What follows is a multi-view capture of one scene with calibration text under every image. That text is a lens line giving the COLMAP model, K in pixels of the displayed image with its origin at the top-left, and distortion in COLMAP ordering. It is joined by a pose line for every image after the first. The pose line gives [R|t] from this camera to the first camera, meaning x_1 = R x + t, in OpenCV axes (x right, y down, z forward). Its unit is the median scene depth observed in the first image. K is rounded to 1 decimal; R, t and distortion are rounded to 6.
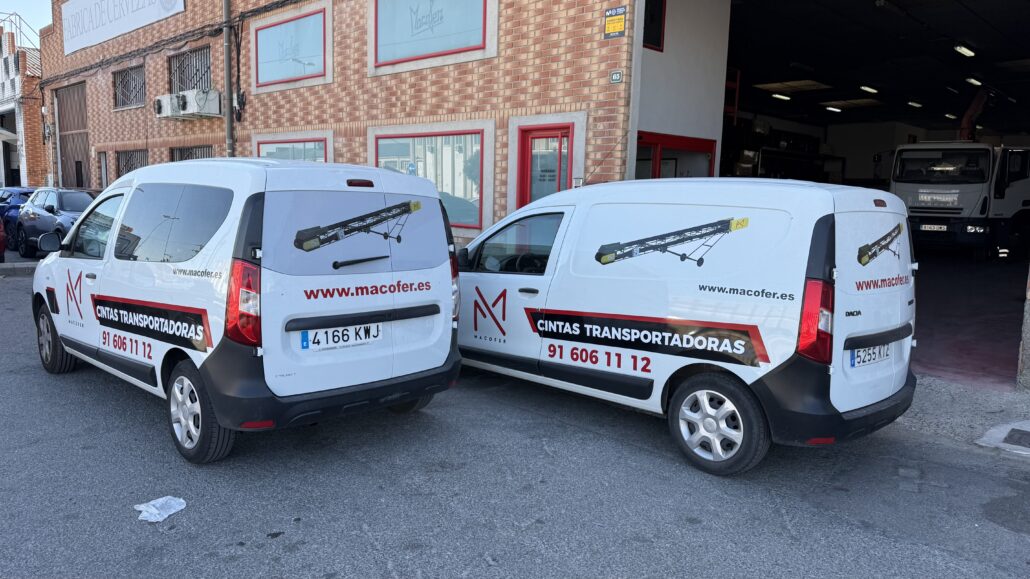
lens RADIAL K [[750.3, 0, 513.5], [0, 750.3, 296.8], [0, 0, 1]] dist [0.001234, -0.001621]
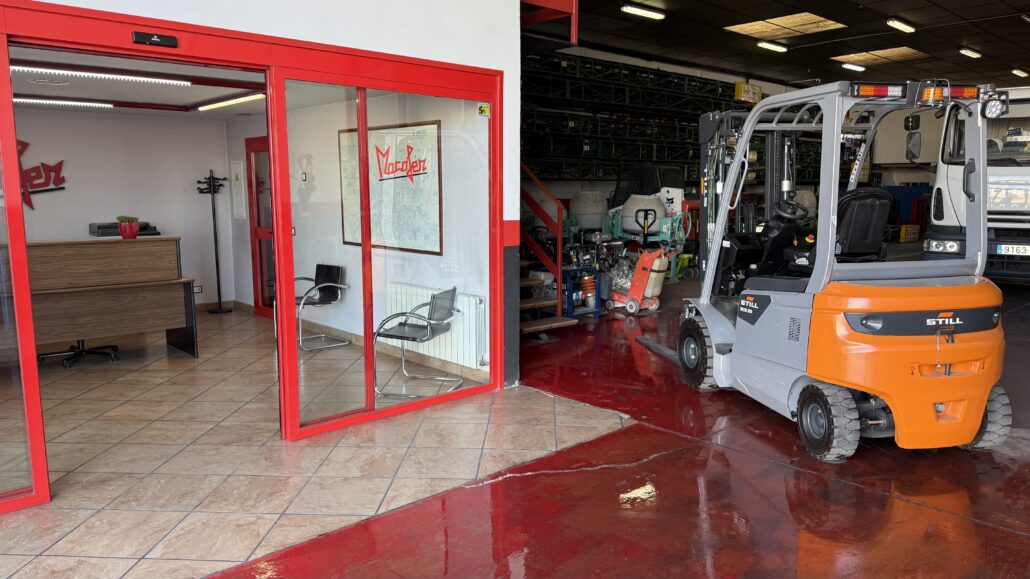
lens RADIAL K [[750.3, 0, 516.7], [0, 750.3, 287.3], [0, 0, 1]] dist [0.001234, -0.001621]
pose [[0.998785, -0.016139, -0.046553, 0.187702], [0.015866, 0.999855, -0.006226, -0.055318], [0.046647, 0.005480, 0.998896, 0.374936]]
